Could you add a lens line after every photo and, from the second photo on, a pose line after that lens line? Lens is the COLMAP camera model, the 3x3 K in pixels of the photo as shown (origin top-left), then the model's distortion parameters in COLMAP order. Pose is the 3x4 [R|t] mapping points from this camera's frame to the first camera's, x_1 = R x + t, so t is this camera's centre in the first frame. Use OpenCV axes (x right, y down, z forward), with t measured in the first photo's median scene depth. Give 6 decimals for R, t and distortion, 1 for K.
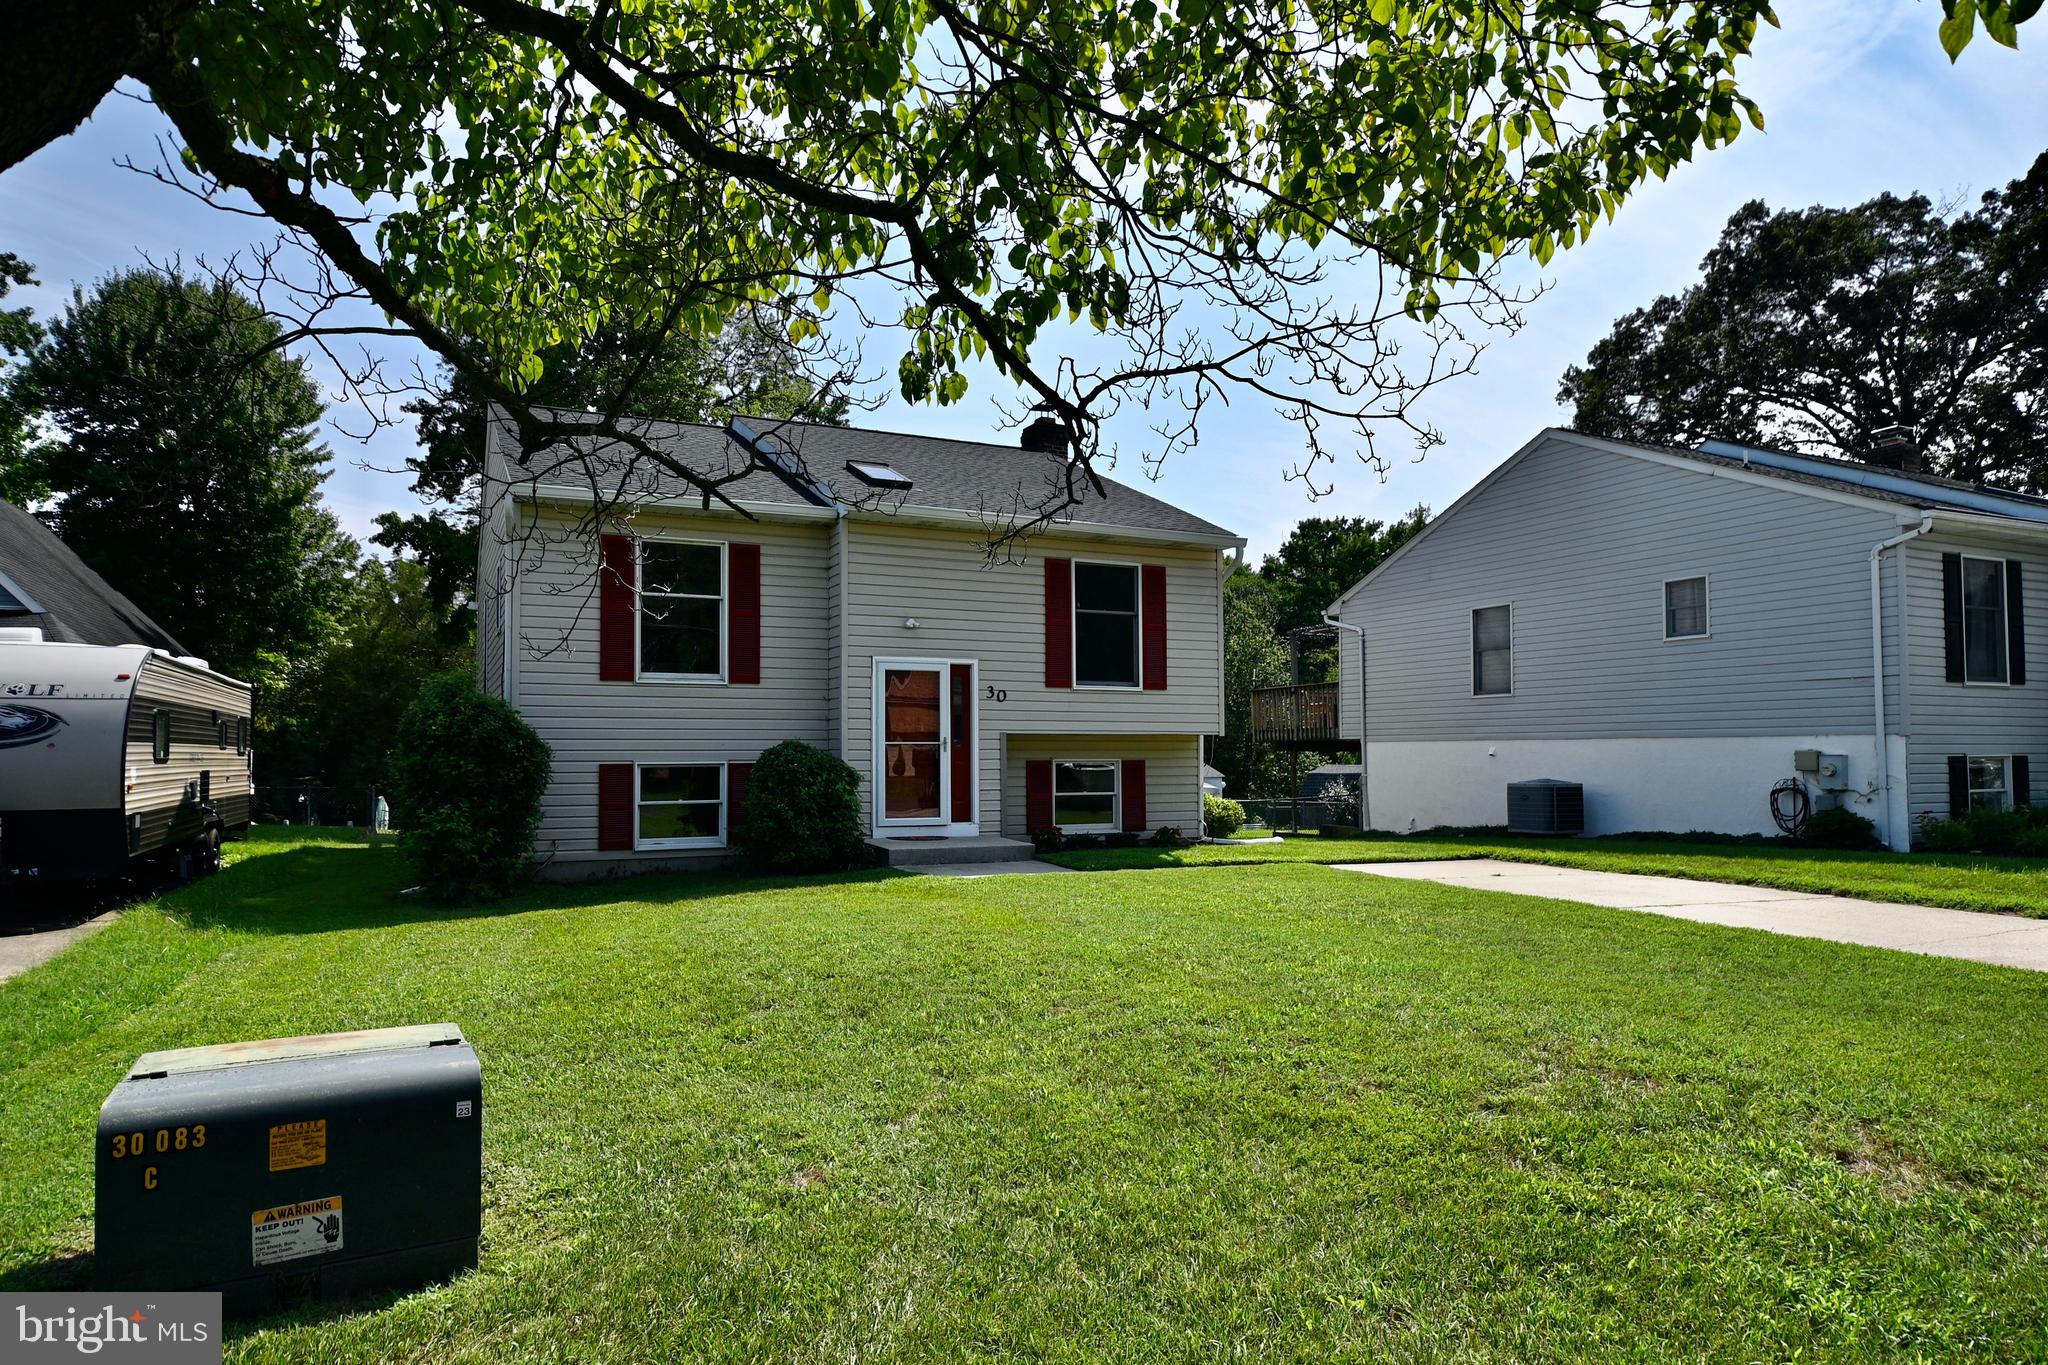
lens RADIAL K [[1281.3, 0, 1014.8], [0, 1281.3, 688.3], [0, 0, 1]] dist [0.010004, -0.013761]
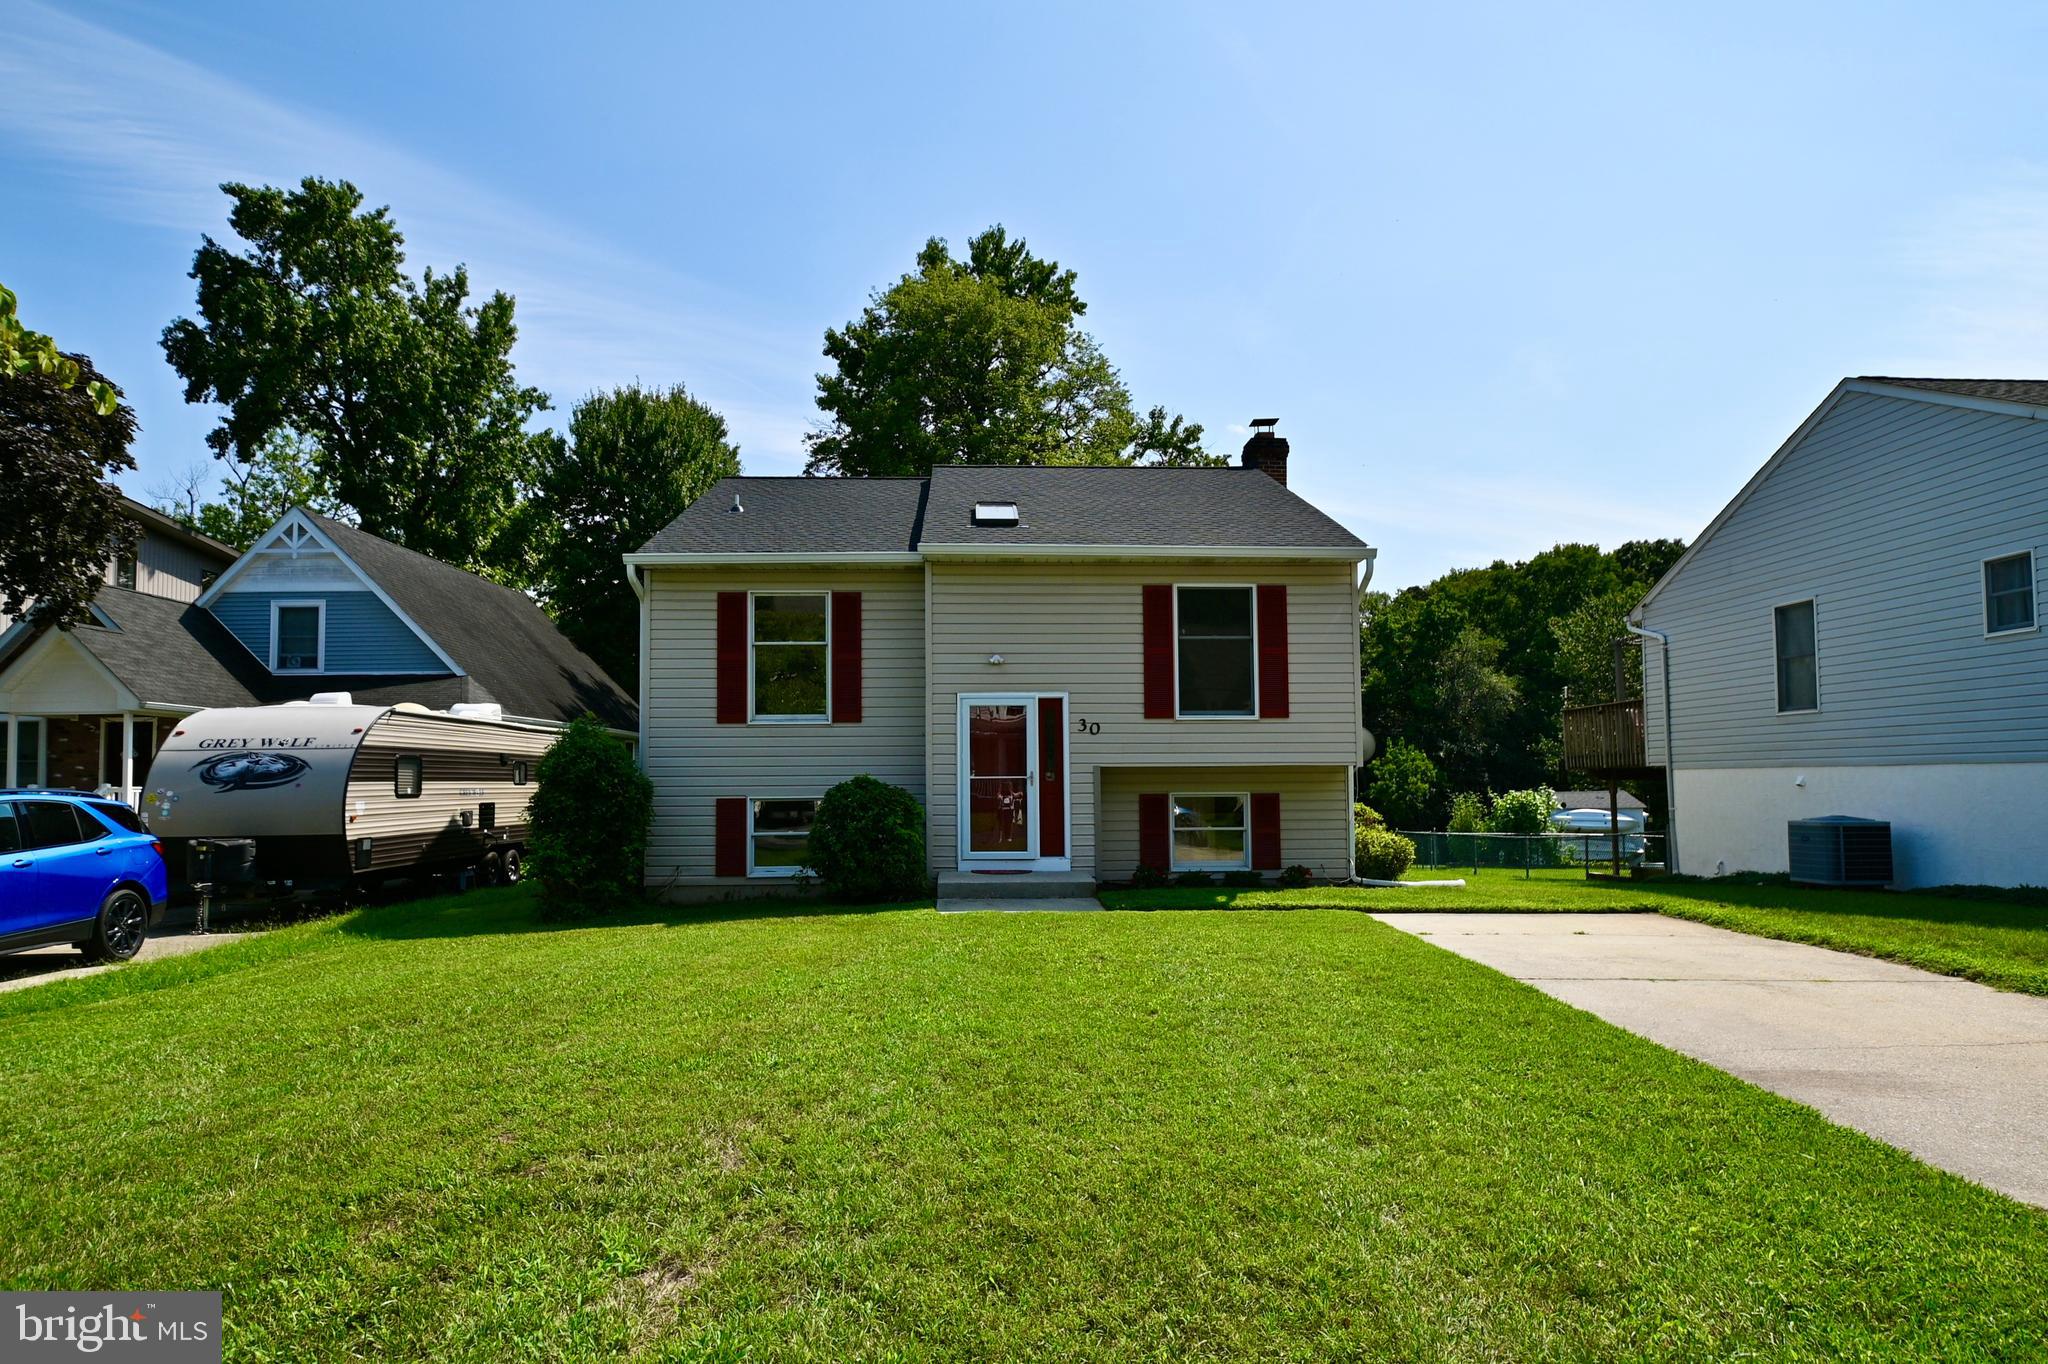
lens RADIAL K [[1281.3, 0, 1011.3], [0, 1281.3, 693.3], [0, 0, 1]] dist [0.010004, -0.013761]
pose [[0.918350, -0.031129, -0.394544, 0.323096], [0.024849, 0.999470, -0.021019, -0.002151], [0.394990, 0.009499, 0.918637, 0.071947]]
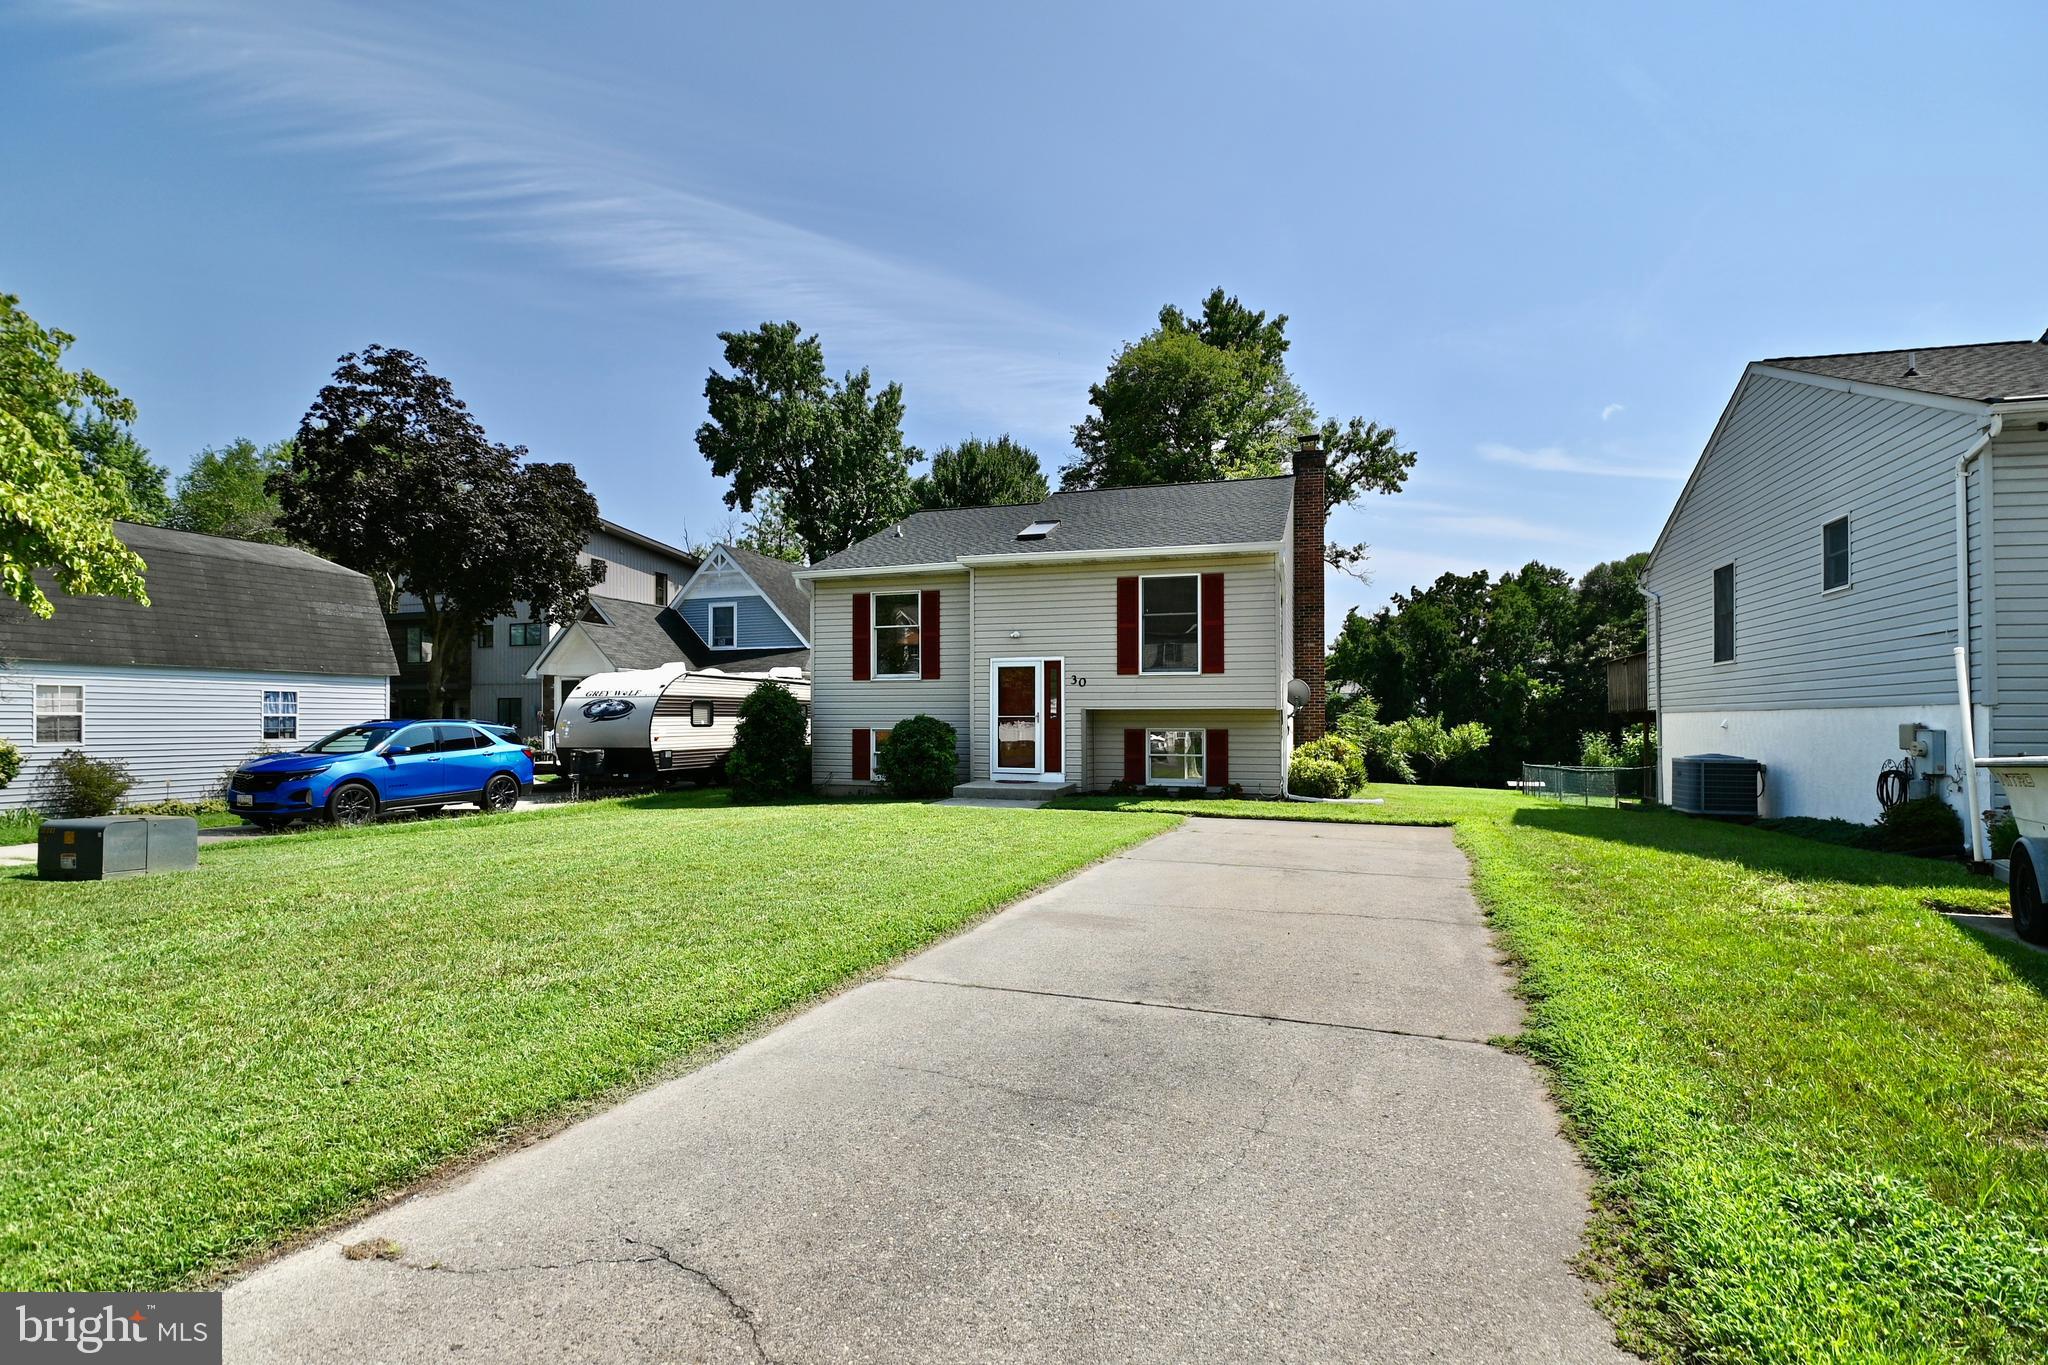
lens RADIAL K [[975.7, 0, 1004.3], [0, 975.7, 705.3], [0, 0, 1]] dist [-0.001768, -0.005533]
pose [[0.721280, -0.007906, -0.692598, 0.663623], [0.033055, 0.999188, 0.023019, 0.003791], [0.691854, -0.039497, 0.720956, 0.185502]]
